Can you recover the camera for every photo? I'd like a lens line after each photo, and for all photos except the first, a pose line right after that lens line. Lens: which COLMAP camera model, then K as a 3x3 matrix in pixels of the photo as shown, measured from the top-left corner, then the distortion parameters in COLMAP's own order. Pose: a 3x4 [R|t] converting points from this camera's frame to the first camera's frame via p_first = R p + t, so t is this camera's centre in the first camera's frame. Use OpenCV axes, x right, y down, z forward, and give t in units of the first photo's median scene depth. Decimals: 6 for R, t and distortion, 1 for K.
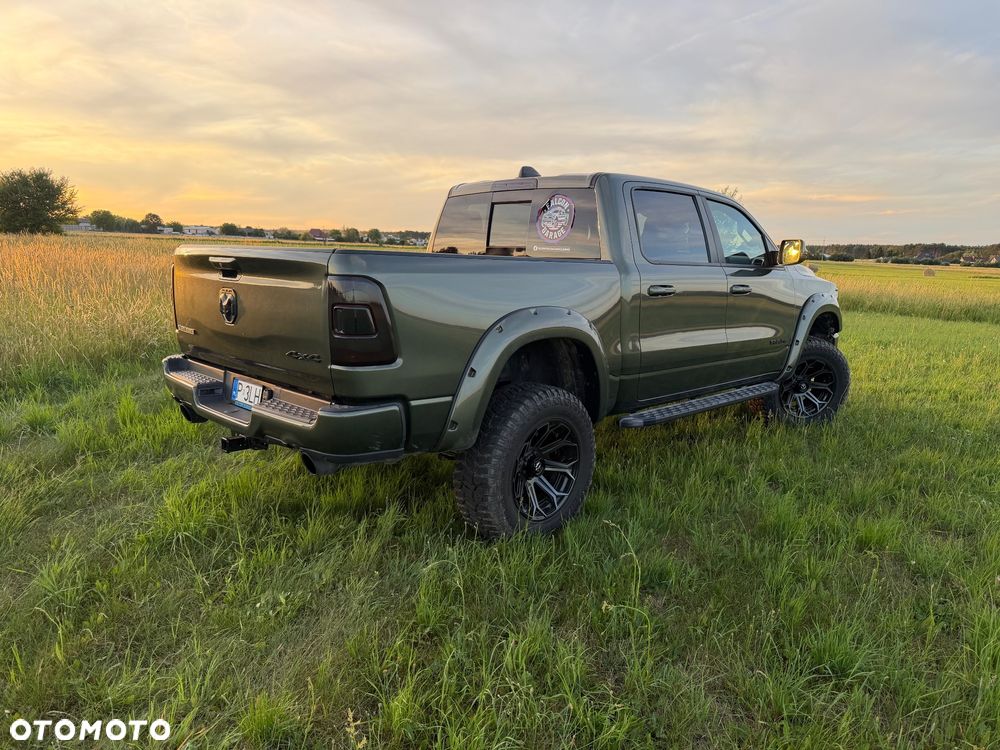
lens RADIAL K [[717.9, 0, 504.1], [0, 717.9, 378.6], [0, 0, 1]] dist [0.031515, -0.035877]
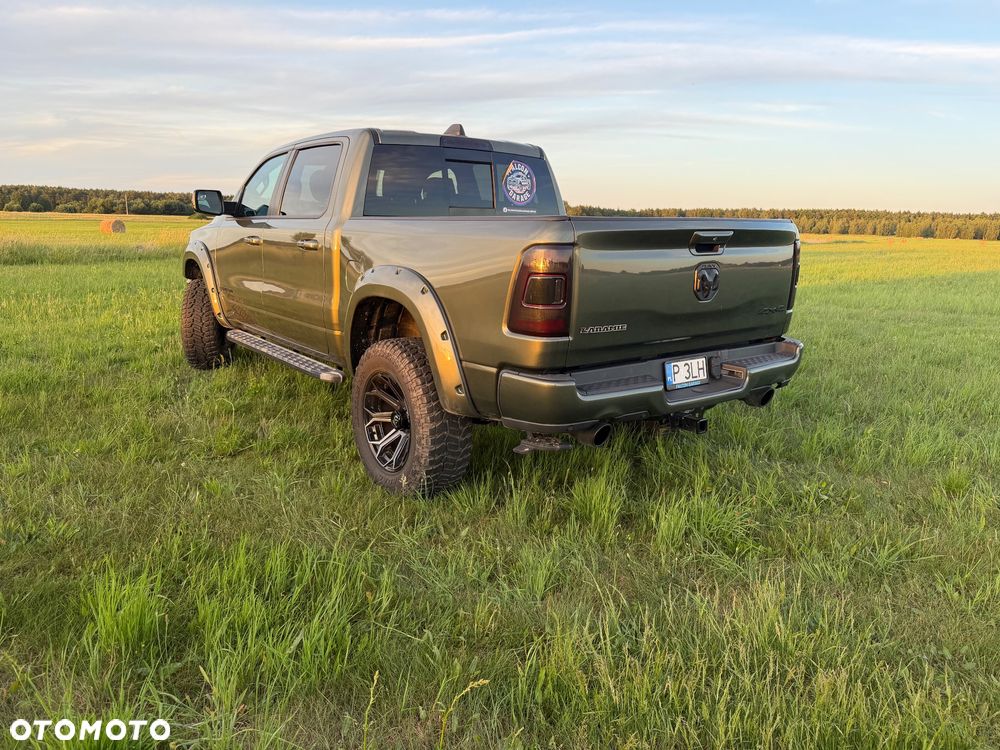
lens RADIAL K [[717.9, 0, 508.3], [0, 717.9, 381.5], [0, 0, 1]] dist [0.031515, -0.035877]
pose [[0.142383, -0.241110, 0.959996, -0.973185], [0.153328, 0.963543, 0.219260, -0.158414], [-0.977864, 0.115975, 0.174161, 0.784869]]
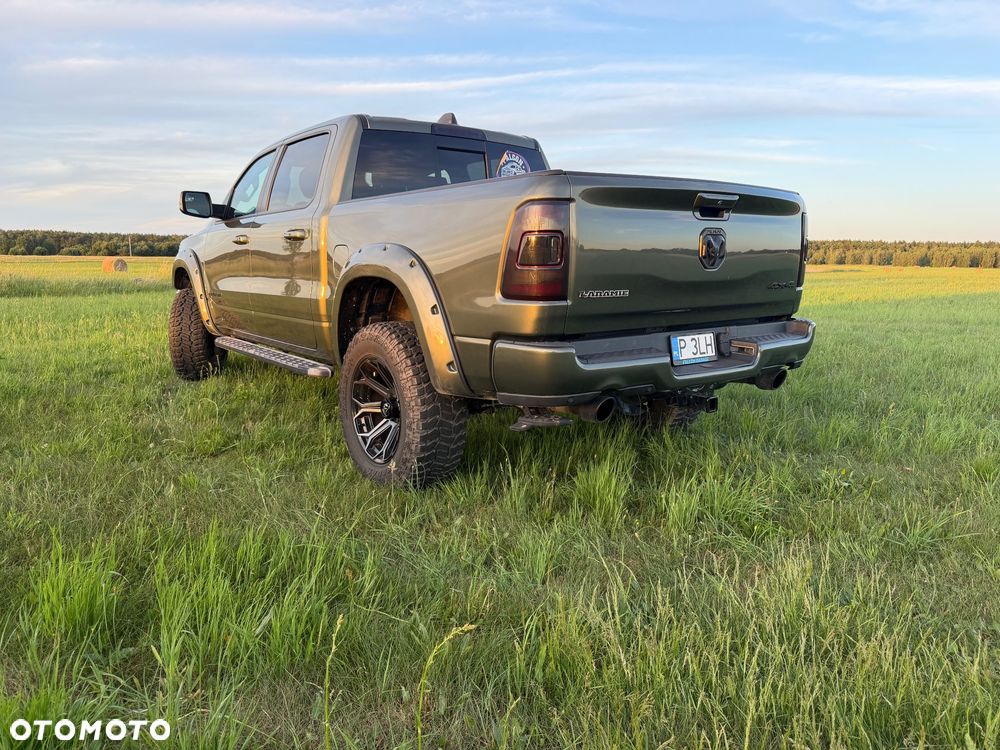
lens RADIAL K [[717.9, 0, 509.5], [0, 717.9, 377.5], [0, 0, 1]] dist [0.031515, -0.035877]
pose [[0.140200, -0.190979, 0.971530, -0.941034], [0.169829, 0.971318, 0.166430, -0.097422], [-0.975450, 0.141660, 0.168612, 0.793469]]
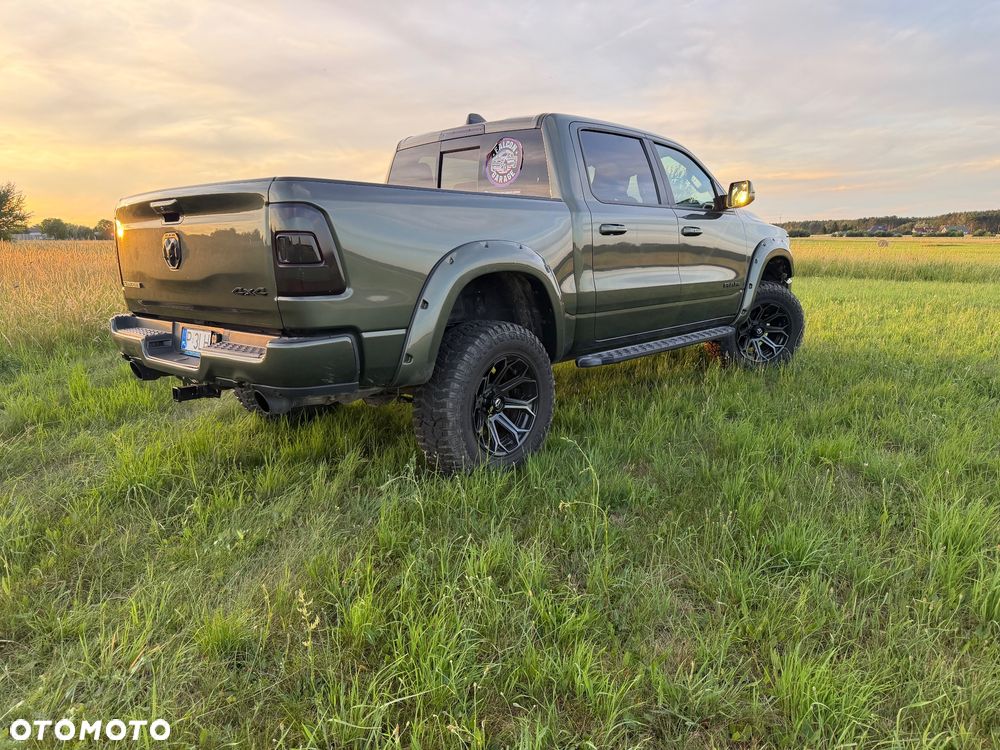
lens RADIAL K [[717.9, 0, 504.3], [0, 717.9, 369.8], [0, 0, 1]] dist [0.031515, -0.035877]
pose [[0.997768, -0.052157, 0.041693, 0.013658], [0.052187, 0.998637, 0.000361, 0.059720], [-0.041655, 0.001816, 0.999130, 0.000401]]
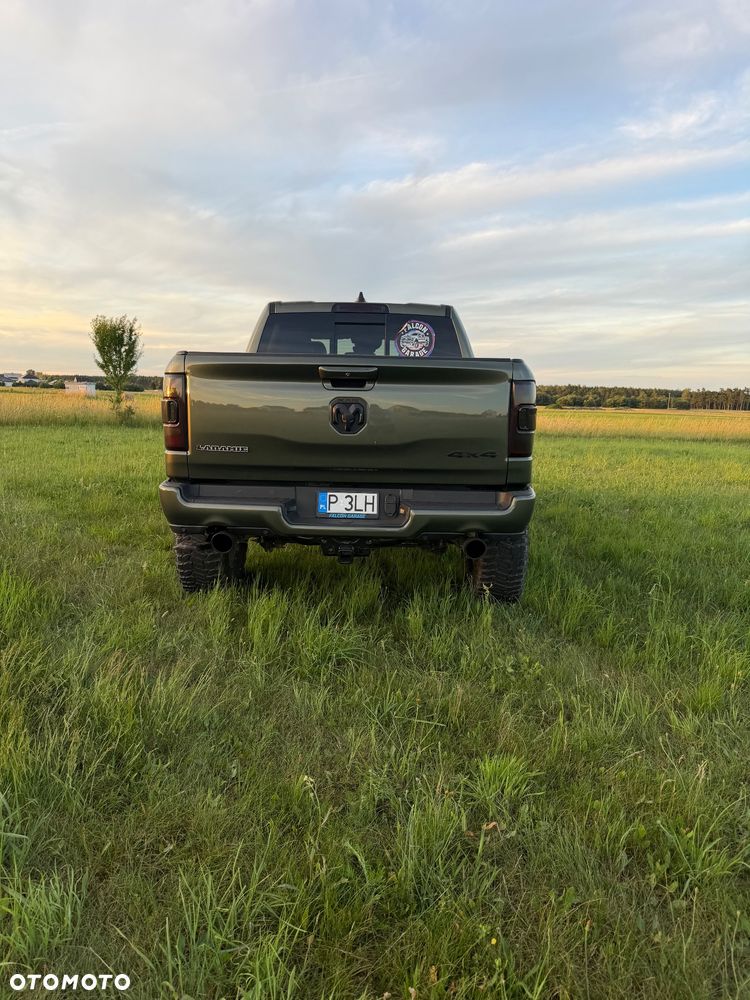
lens RADIAL K [[730.2, 0, 365.0], [0, 730.2, 507.1], [0, 0, 1]] dist [0.011212, -0.009018]
pose [[0.724826, -0.110607, 0.679995, -0.755389], [0.114794, 0.992620, 0.039096, -0.008129], [-0.679301, 0.049721, 0.732174, 0.180311]]
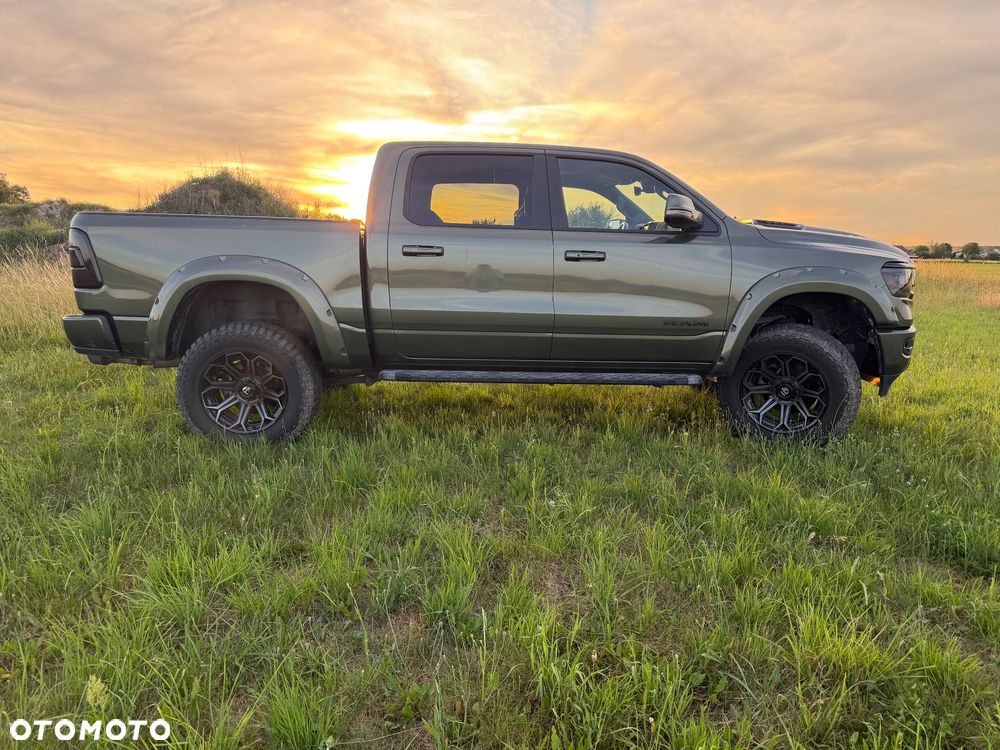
lens RADIAL K [[717.9, 0, 518.5], [0, 717.9, 361.4], [0, 0, 1]] dist [0.031515, -0.035877]
pose [[0.723907, 0.081587, -0.685057, 0.939056], [-0.117036, 0.993113, -0.005397, 0.021454], [0.679898, 0.084083, 0.728470, 0.331082]]
